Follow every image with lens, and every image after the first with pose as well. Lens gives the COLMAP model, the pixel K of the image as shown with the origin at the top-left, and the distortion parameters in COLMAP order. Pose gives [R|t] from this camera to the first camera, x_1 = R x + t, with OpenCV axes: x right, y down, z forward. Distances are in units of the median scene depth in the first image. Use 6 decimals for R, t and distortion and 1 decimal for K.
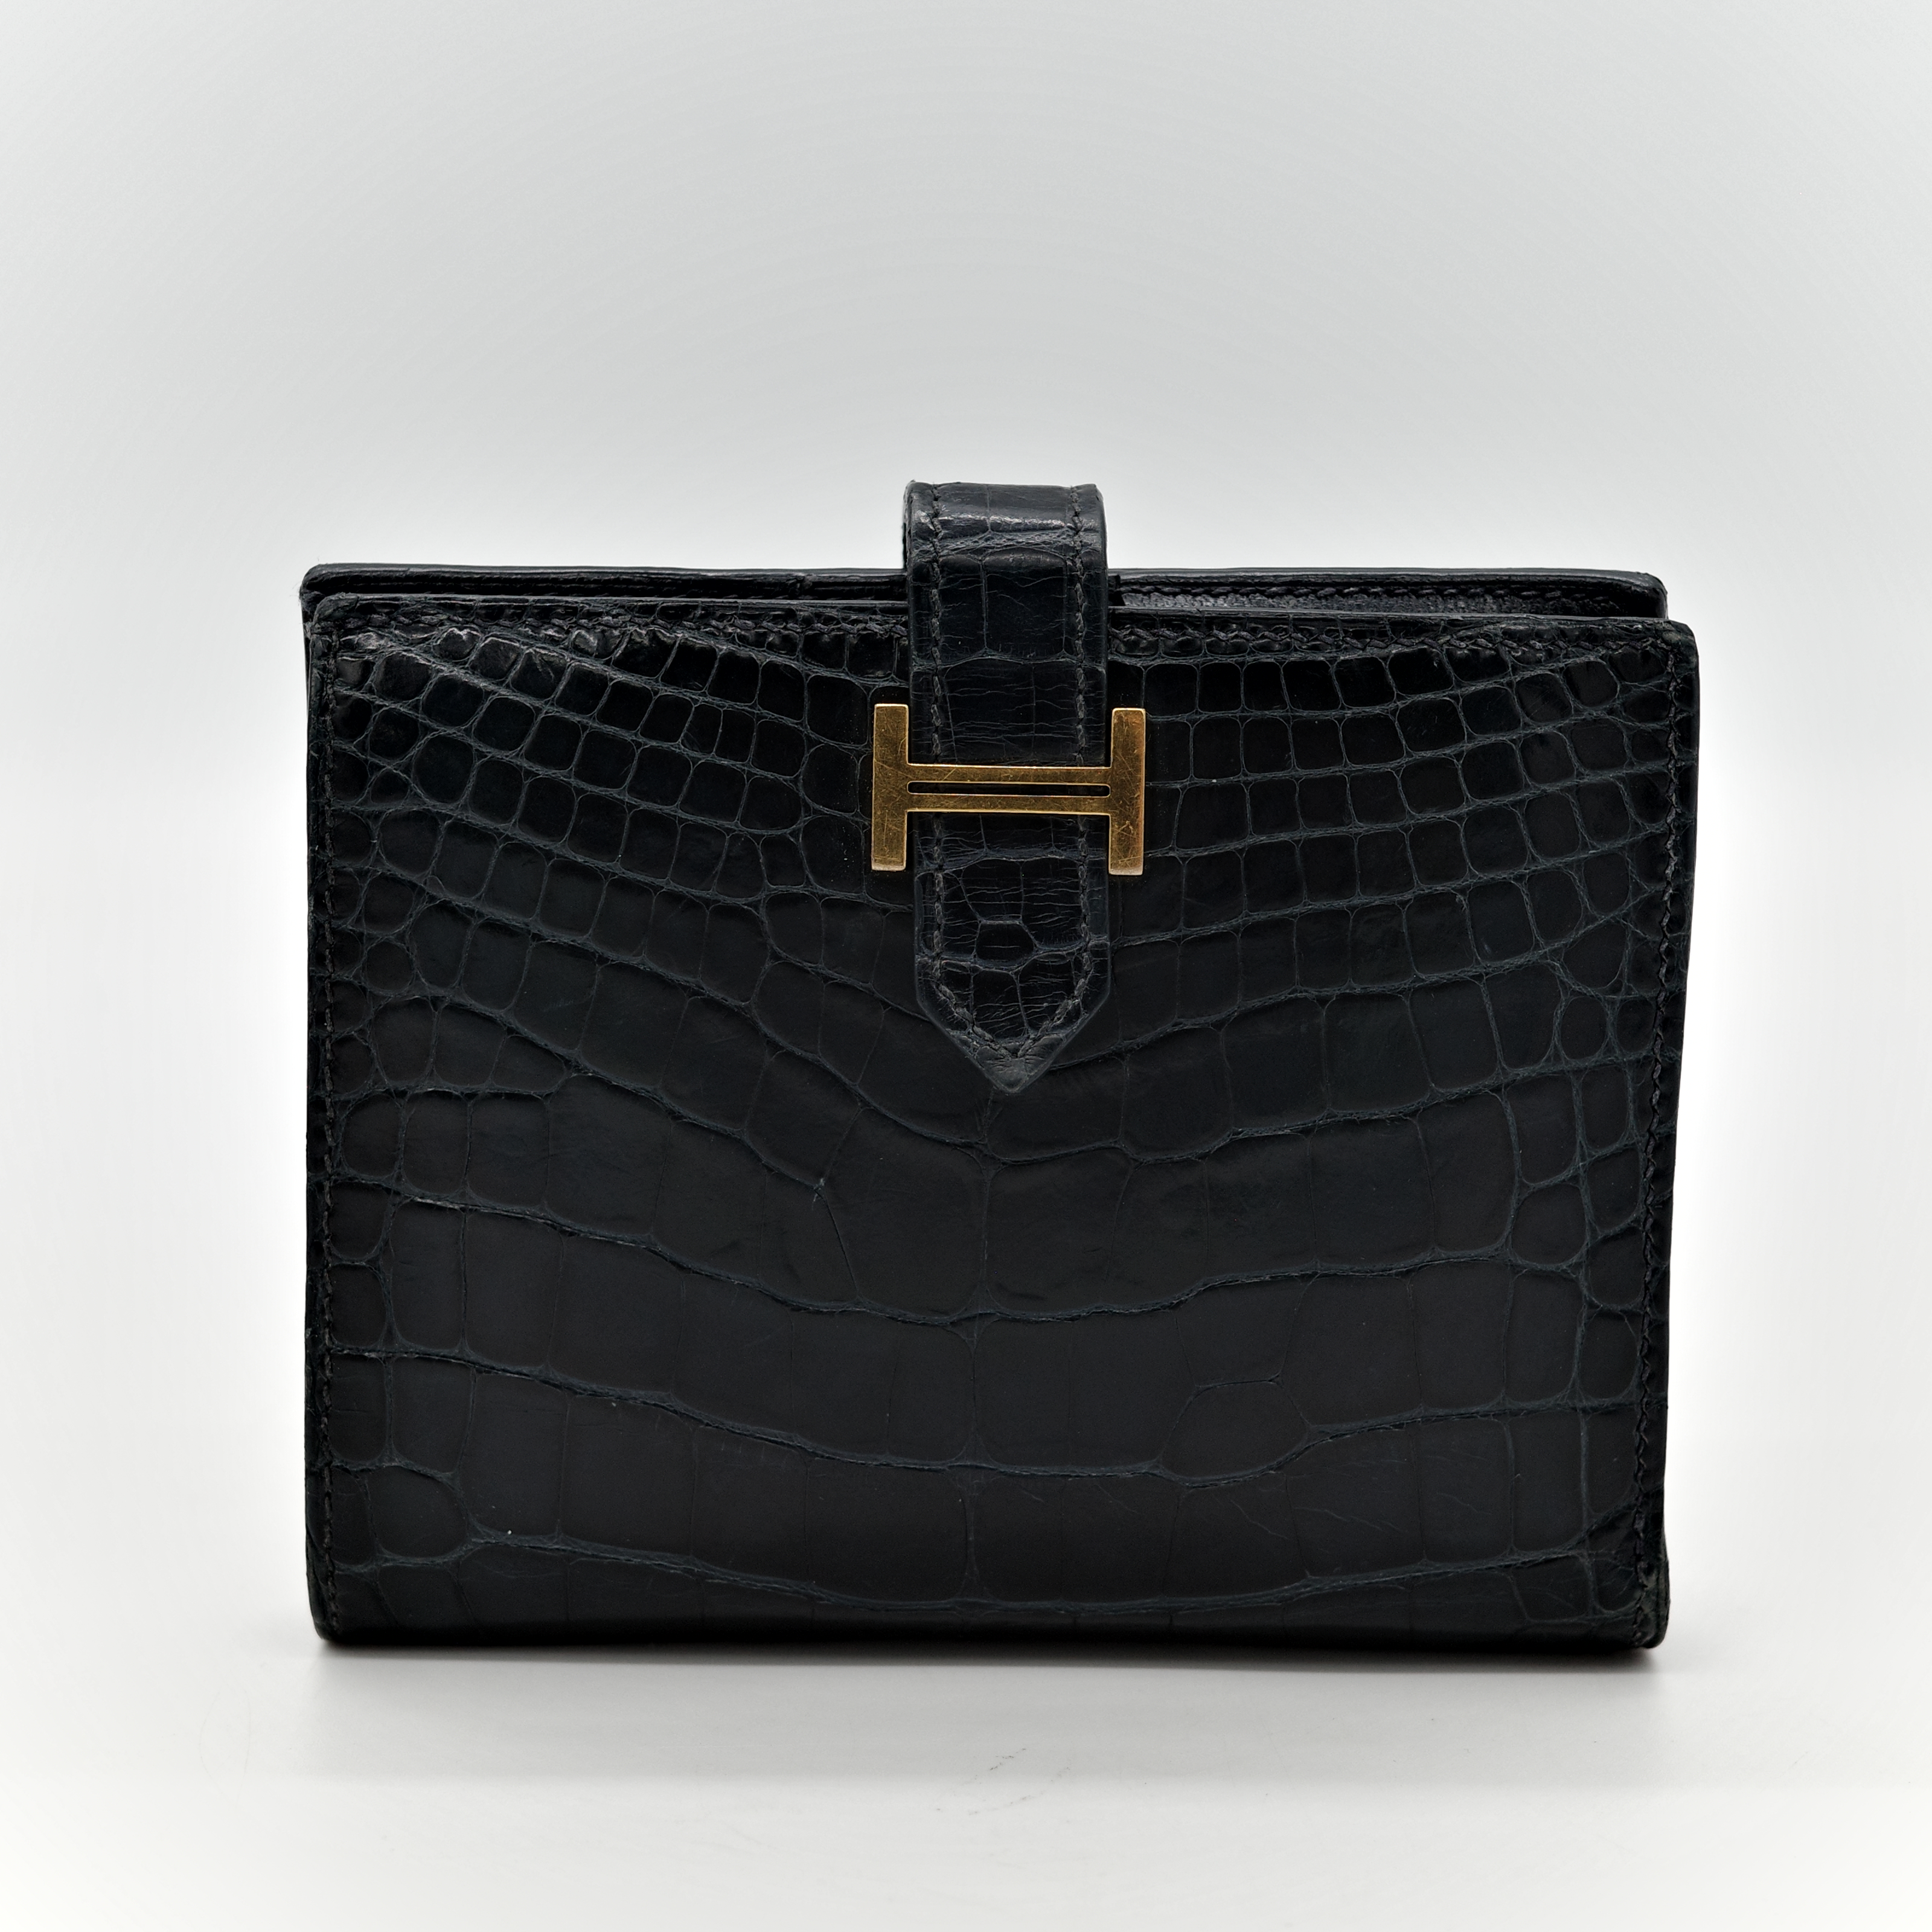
lens RADIAL K [[3980.0, 0, 965.1], [0, 3980.0, 964.6], [0, 0, 1]] dist [0.170939, 0.000000]
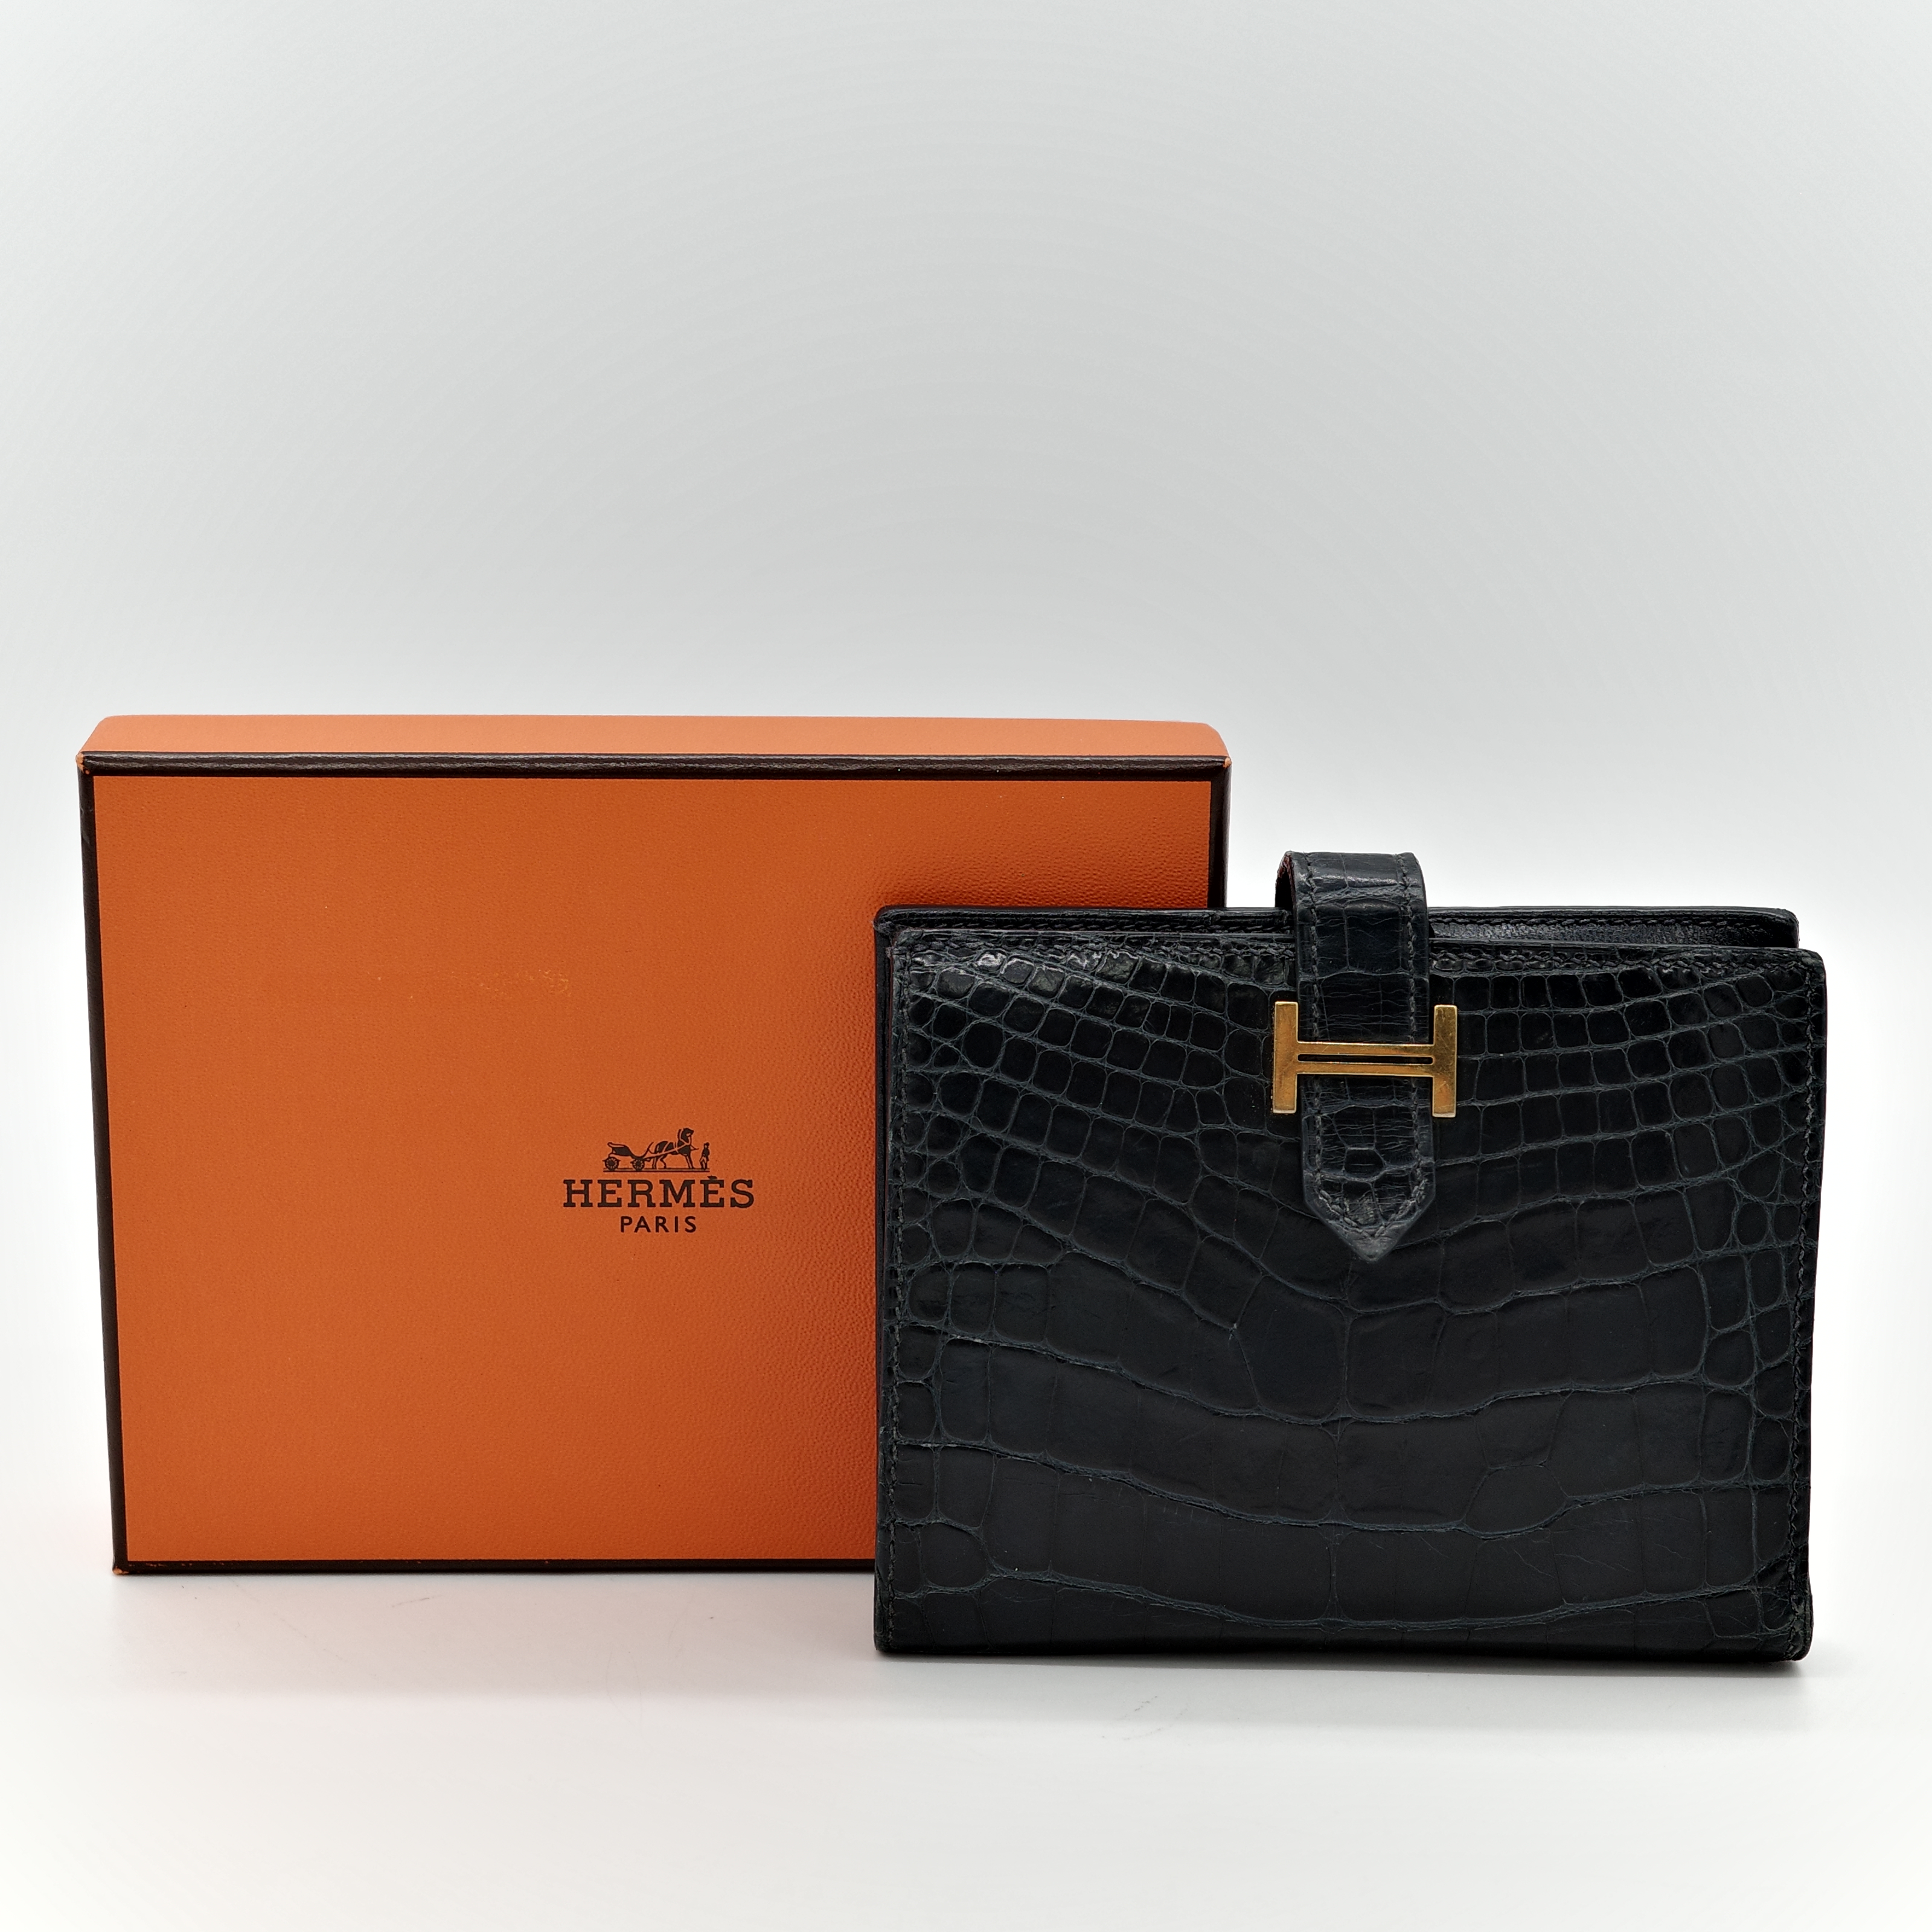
lens RADIAL K [[5060.9, 0, 969.2], [0, 5060.9, 966.5], [0, 0, 1]] dist [0.234877, 0.000000]
pose [[0.999799, 0.004414, 0.019538, -0.171349], [-0.003010, 0.997451, -0.071296, 0.055775], [-0.019803, 0.071223, 0.997264, -0.876676]]
